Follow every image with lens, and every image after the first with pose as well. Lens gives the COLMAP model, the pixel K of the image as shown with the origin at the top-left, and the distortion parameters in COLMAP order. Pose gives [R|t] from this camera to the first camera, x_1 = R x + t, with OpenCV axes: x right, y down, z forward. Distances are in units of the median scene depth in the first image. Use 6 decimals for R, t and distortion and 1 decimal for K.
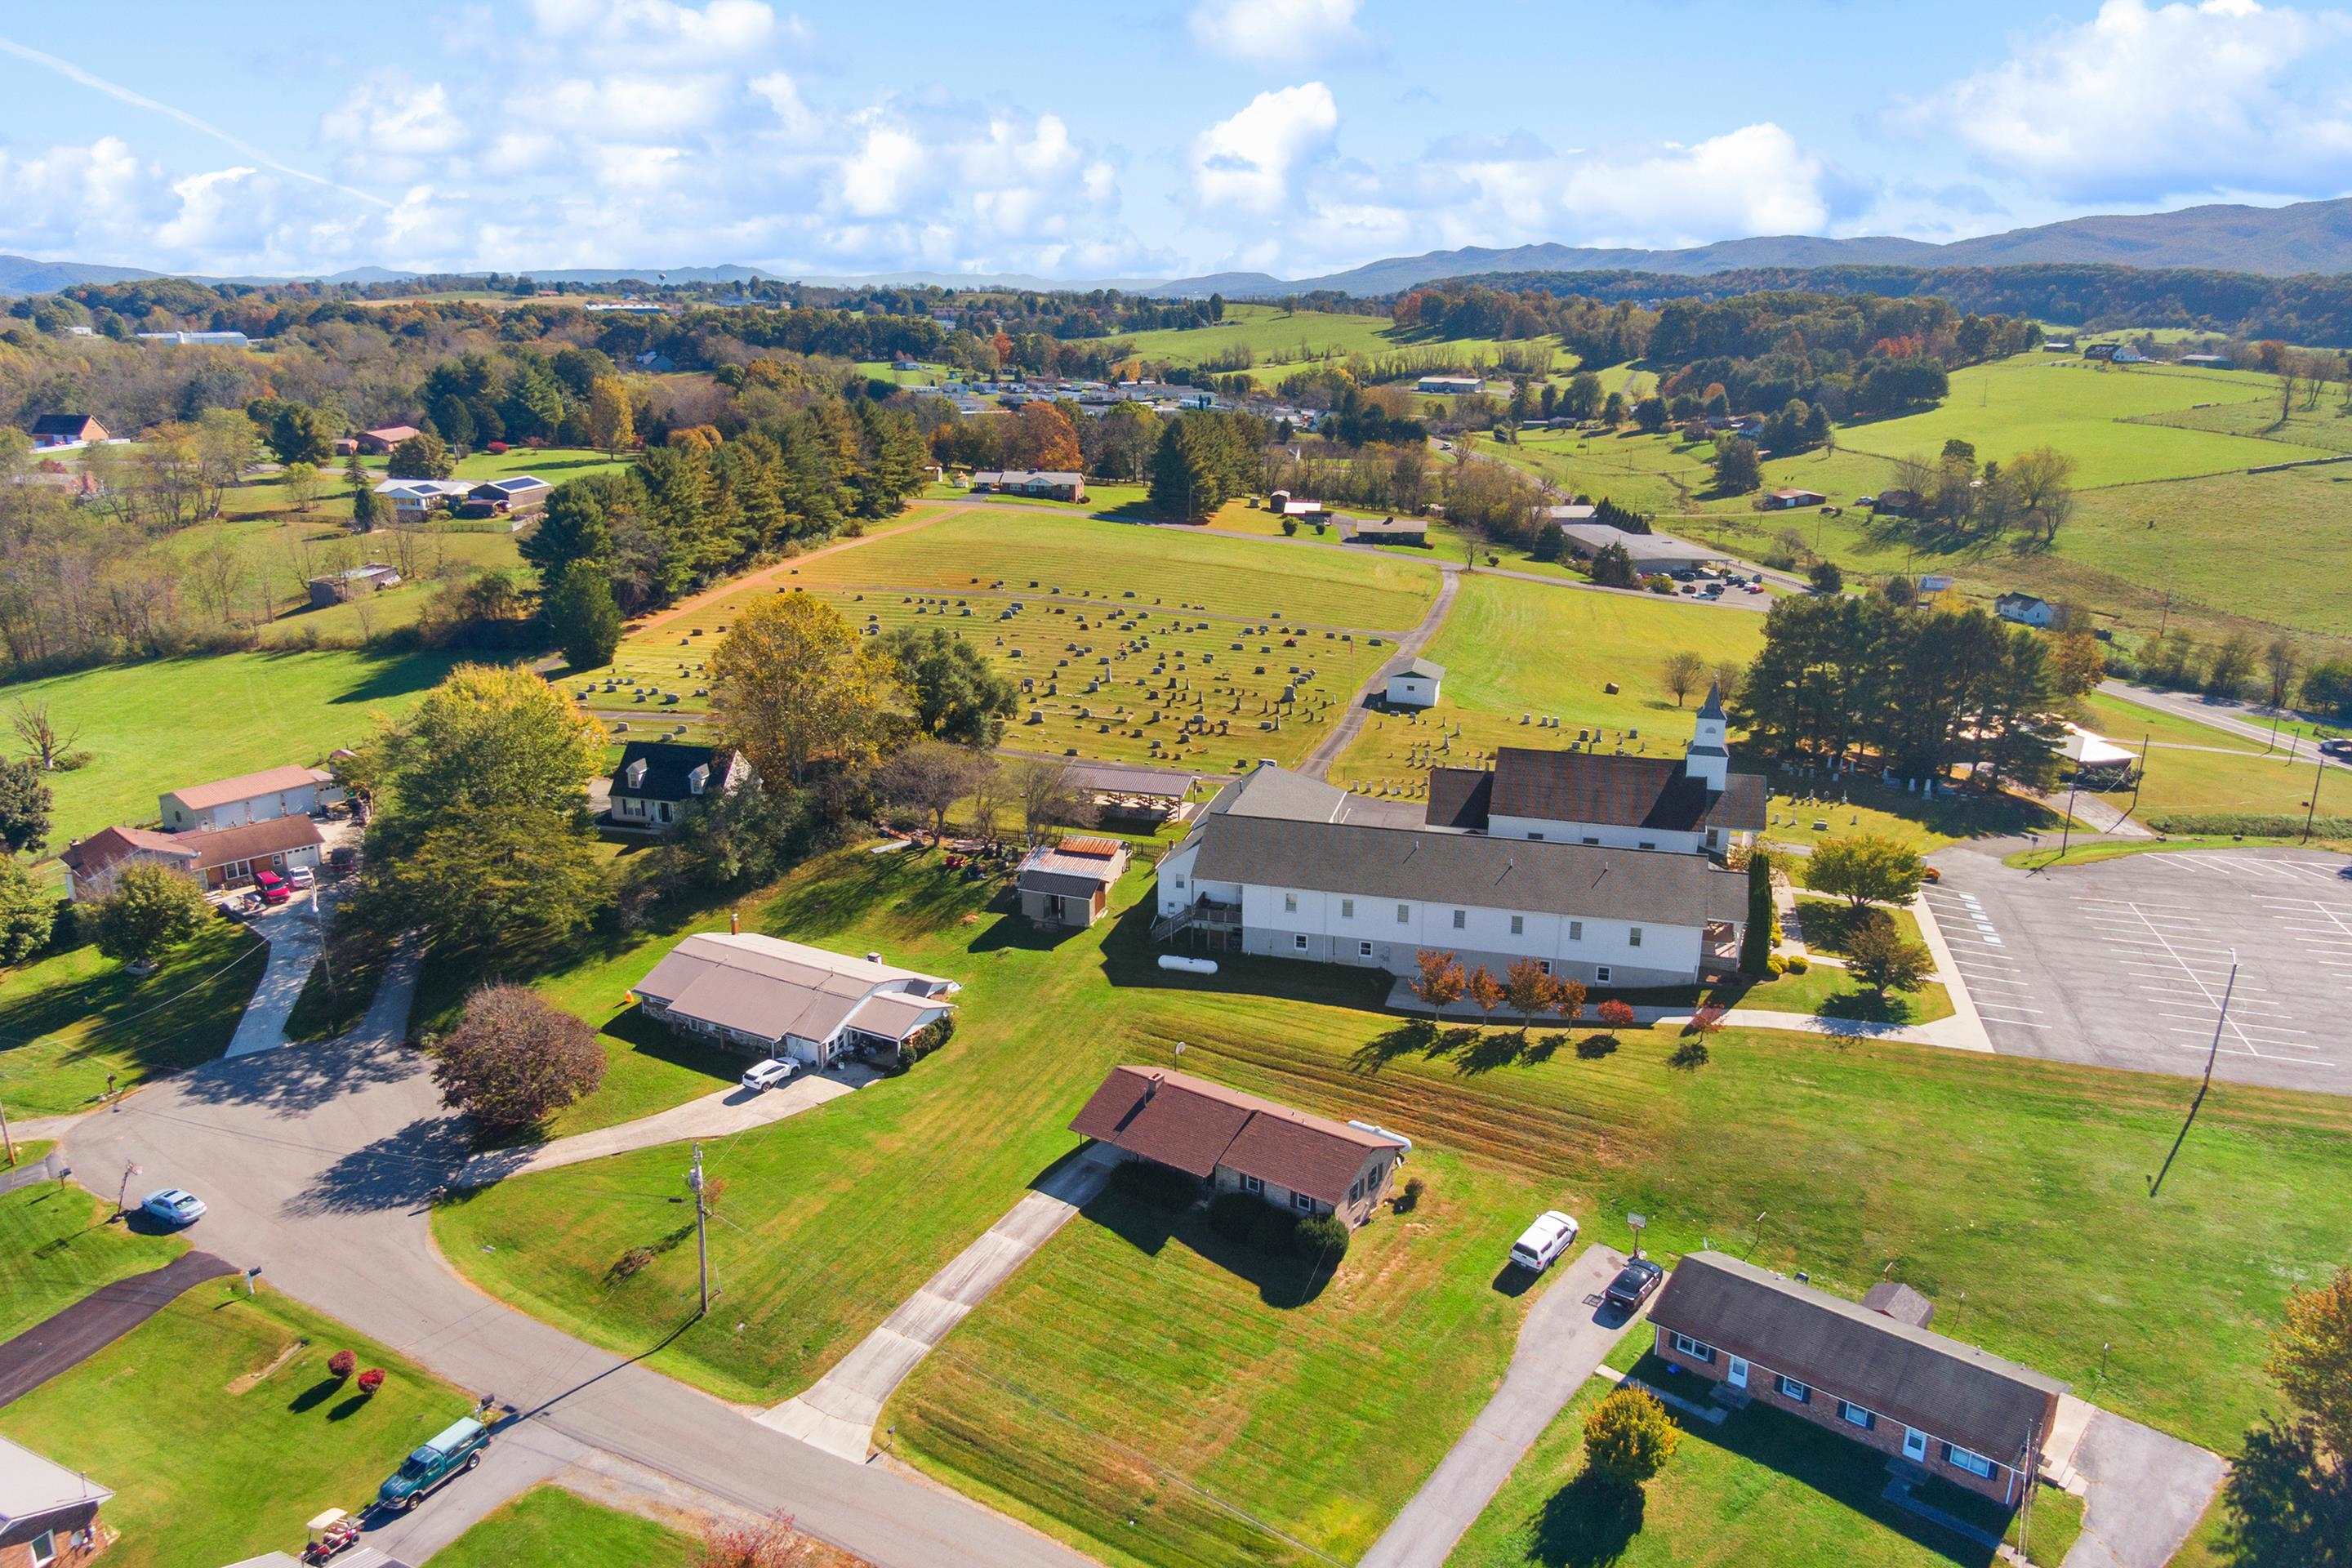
lens RADIAL K [[1700.6, 0, 1171.1], [0, 1700.6, 771.8], [0, 0, 1]] dist [0.069615, -0.115311]
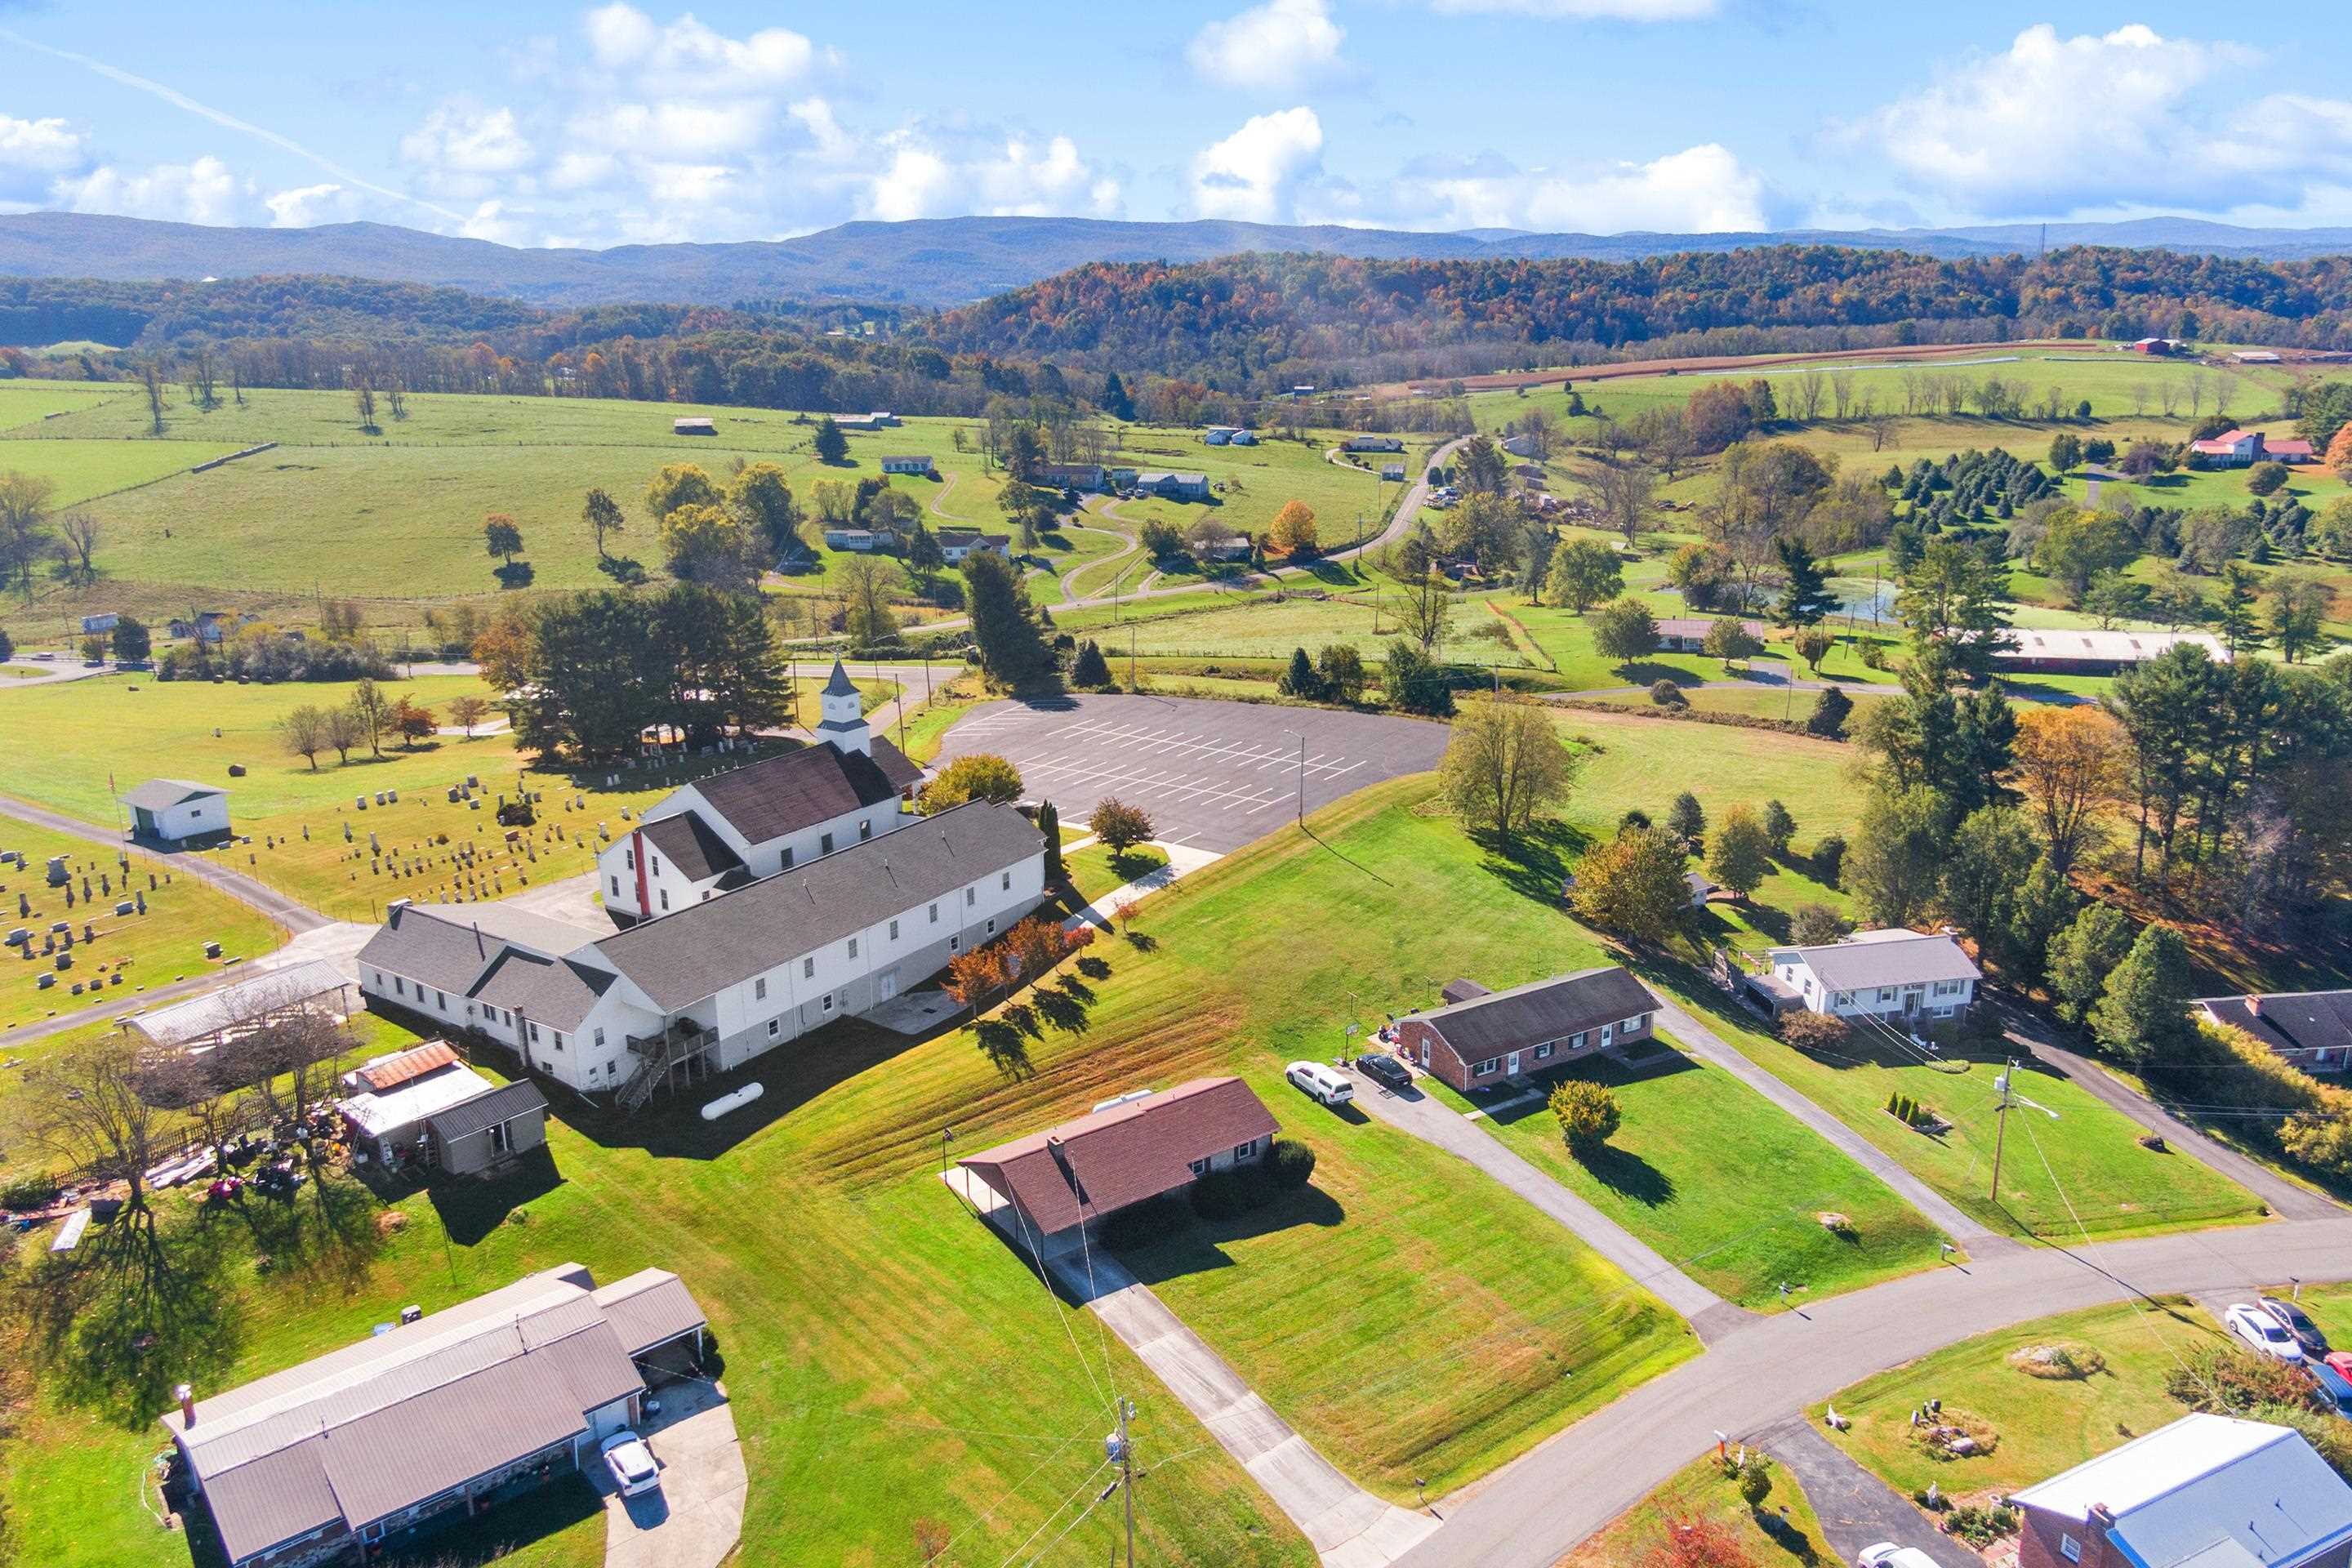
lens RADIAL K [[1709.2, 0, 1176.0], [0, 1709.2, 784.0], [0, 0, 1]] dist [0.058910, -0.084009]
pose [[0.335294, -0.273594, 0.901512, -0.689465], [0.275950, 0.943456, 0.183690, -0.139002], [-0.900794, 0.187182, 0.391833, 0.485100]]
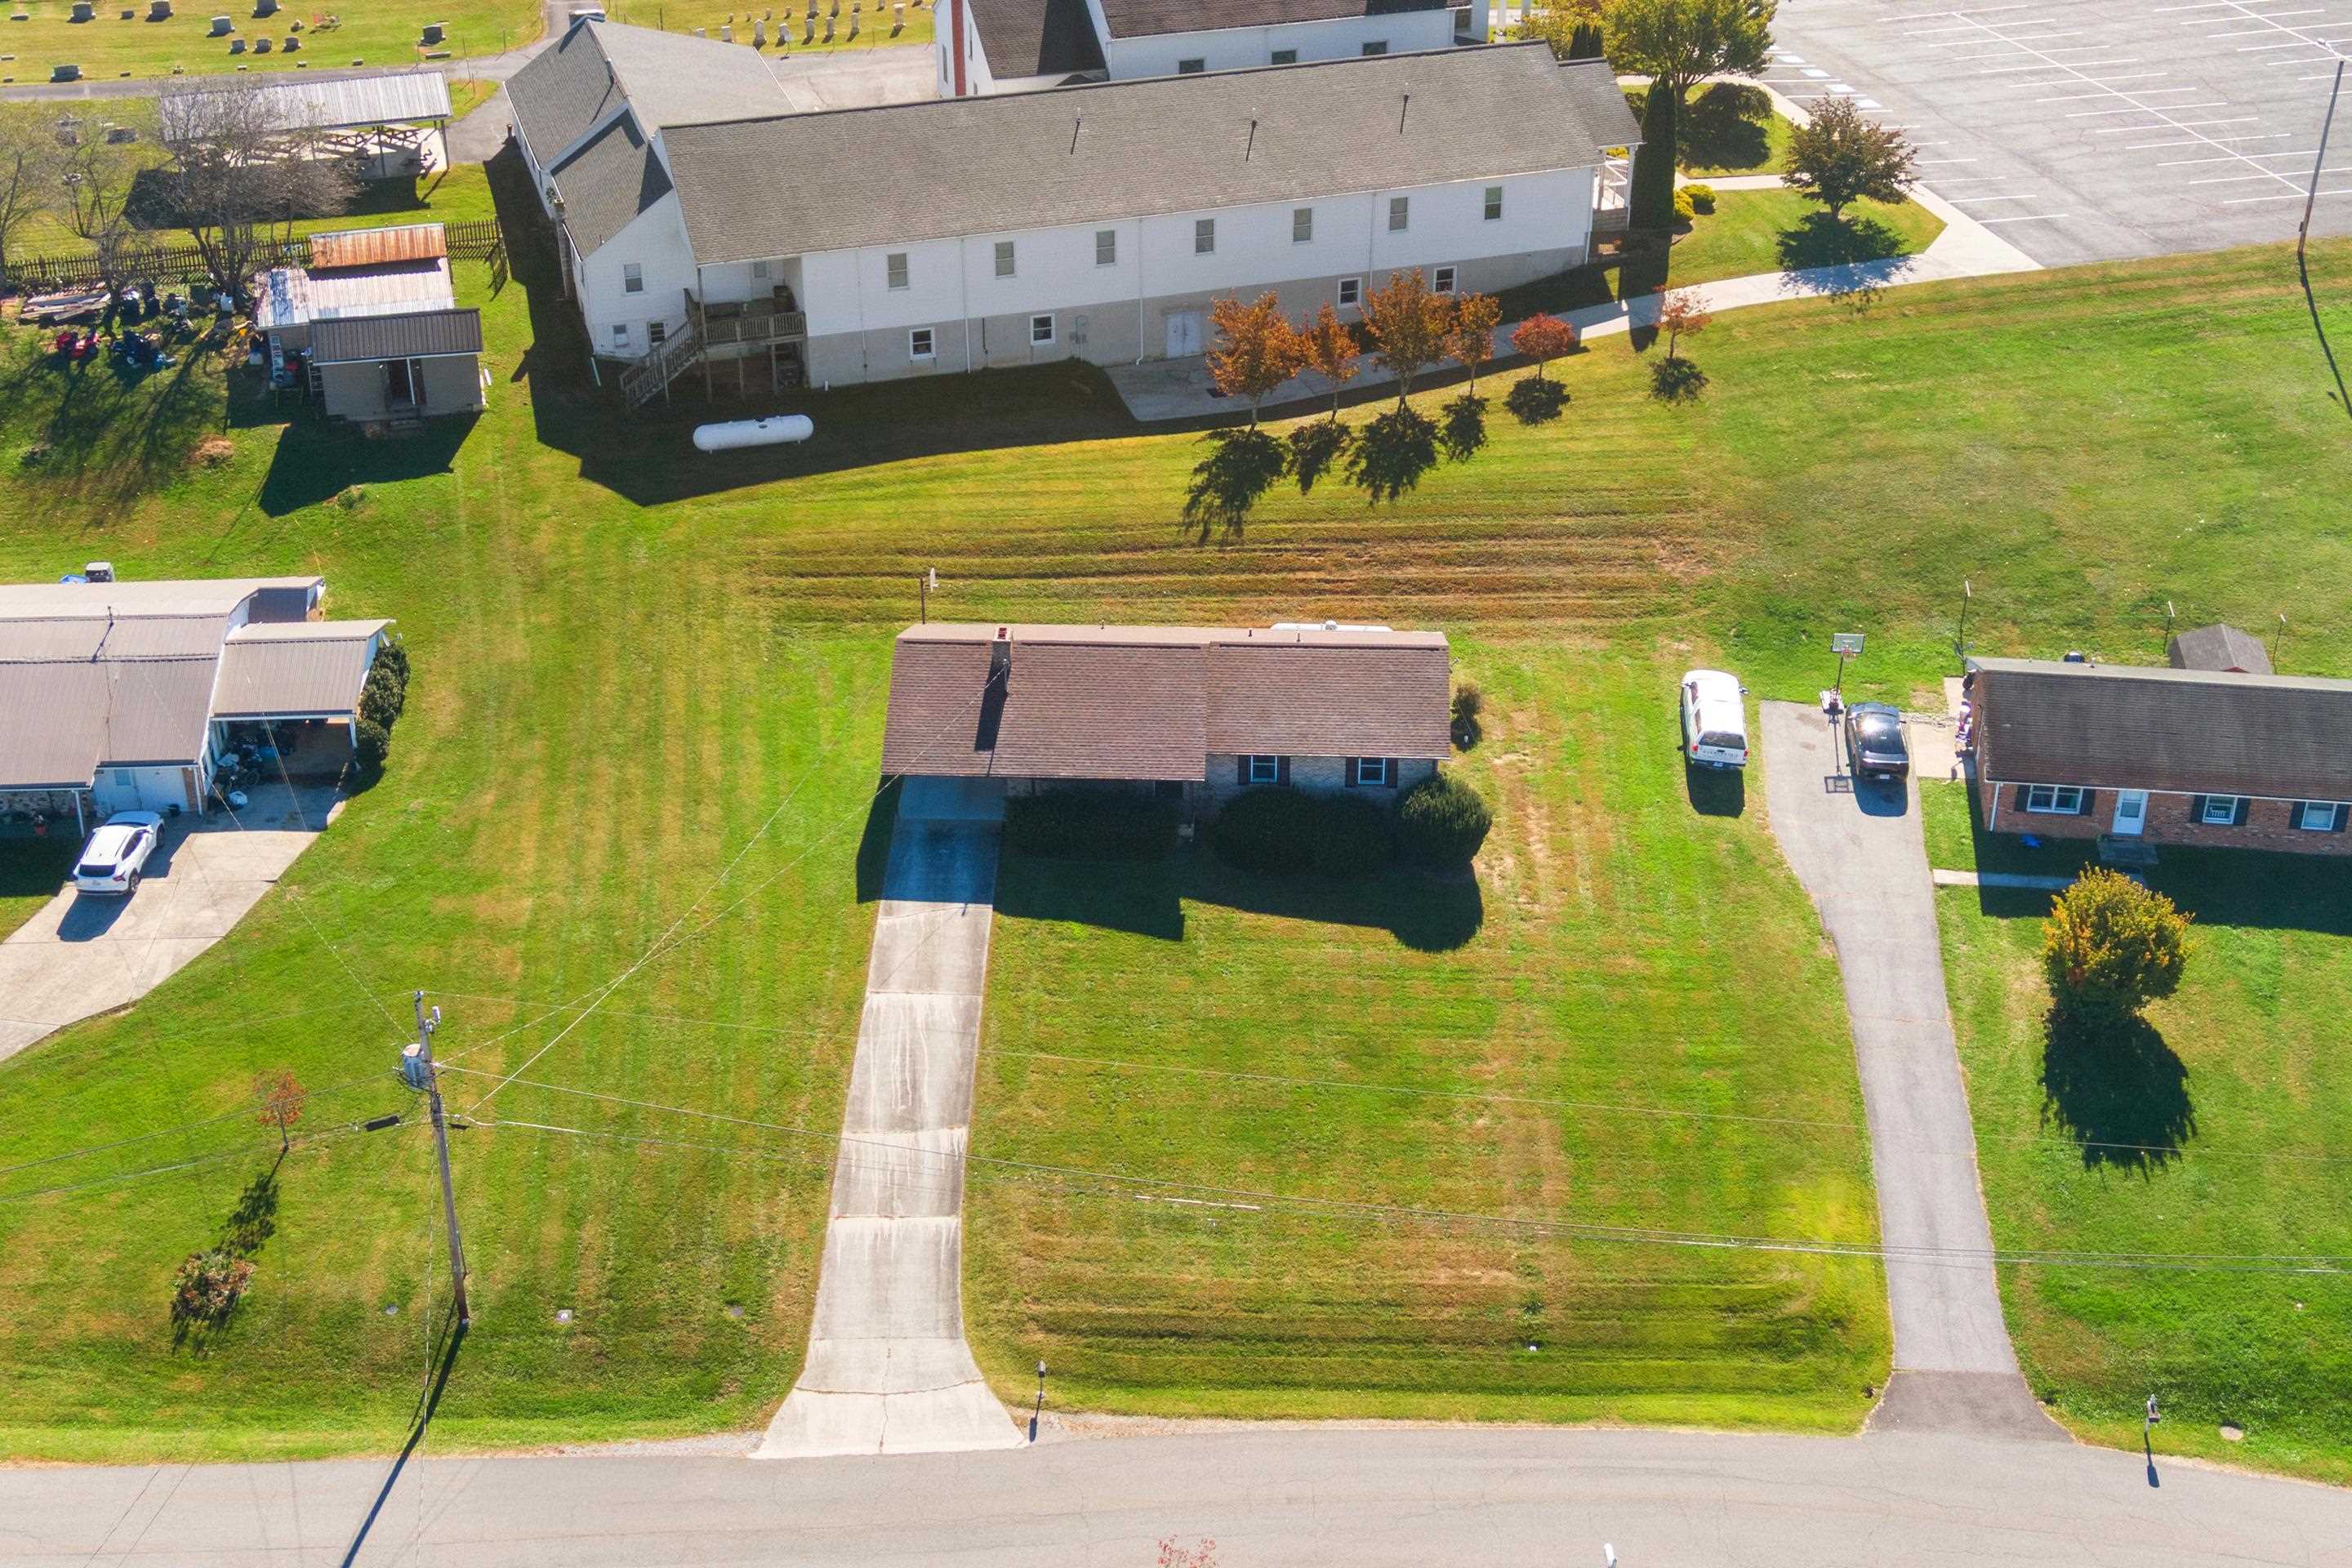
lens RADIAL K [[3085.3, 0, 1183.6], [0, 3085.3, 785.3], [0, 0, 1]] dist [0.079085, -0.391014]
pose [[0.841542, -0.278620, 0.462794, -0.367882], [0.153938, 0.944889, 0.288942, -0.036831], [-0.517794, -0.171915, 0.838054, 0.156193]]
